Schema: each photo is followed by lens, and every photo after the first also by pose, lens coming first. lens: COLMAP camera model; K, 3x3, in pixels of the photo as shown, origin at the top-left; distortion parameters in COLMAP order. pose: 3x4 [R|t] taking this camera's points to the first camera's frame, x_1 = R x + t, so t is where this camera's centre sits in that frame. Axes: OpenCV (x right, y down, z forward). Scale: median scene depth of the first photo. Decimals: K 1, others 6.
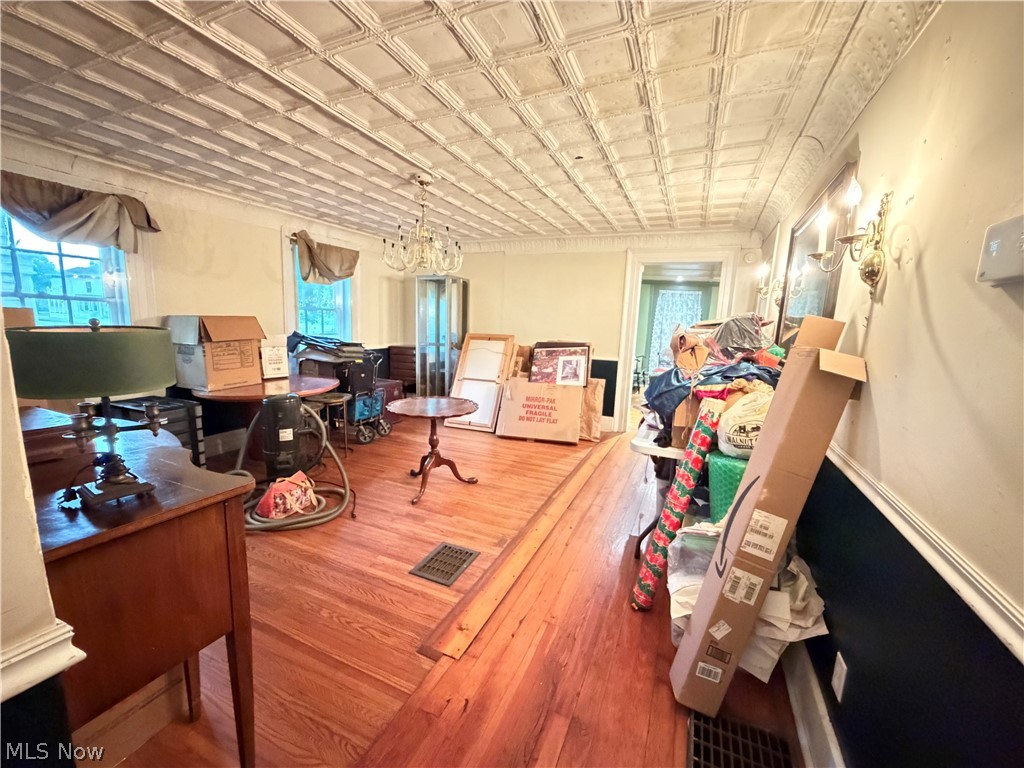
lens RADIAL K [[411.5, 0, 509.0], [0, 411.5, 384.4], [0, 0, 1]] dist [-0.001811, -0.000029]
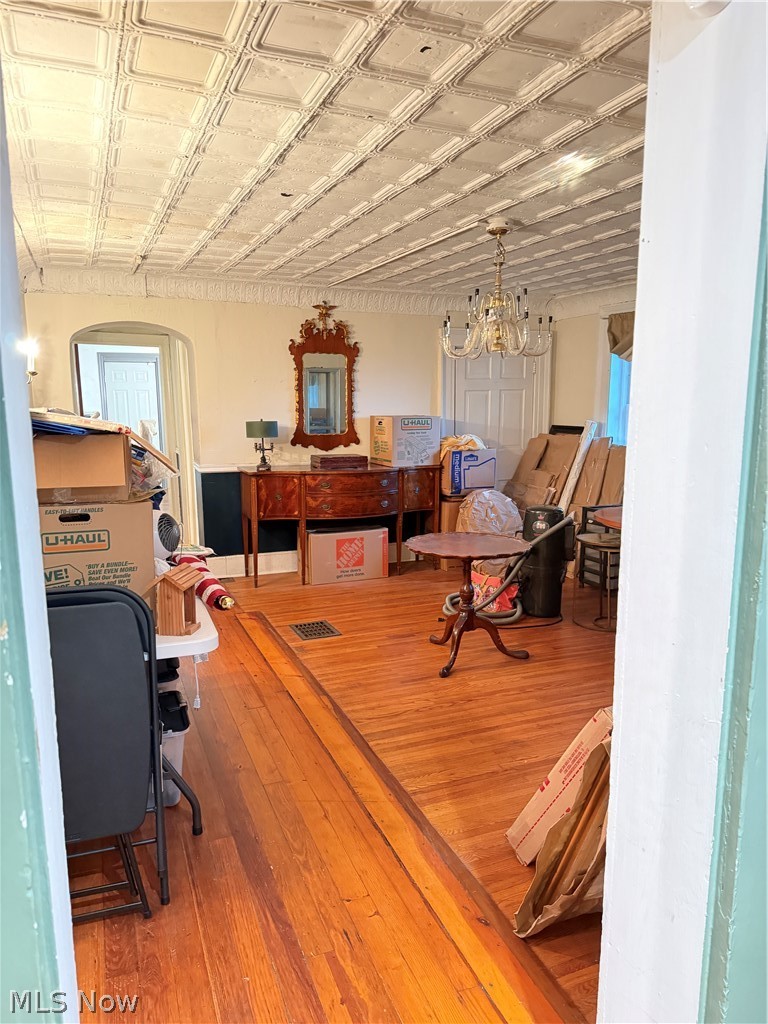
lens RADIAL K [[715.9, 0, 384.0], [0, 715.9, 512.0], [0, 0, 1]] dist [0.128722, -0.209254]
pose [[-0.684958, 0.081827, -0.723973, 0.991586], [-0.137536, 0.961286, 0.238774, -0.339036], [0.715483, 0.263122, -0.647186, 2.038942]]
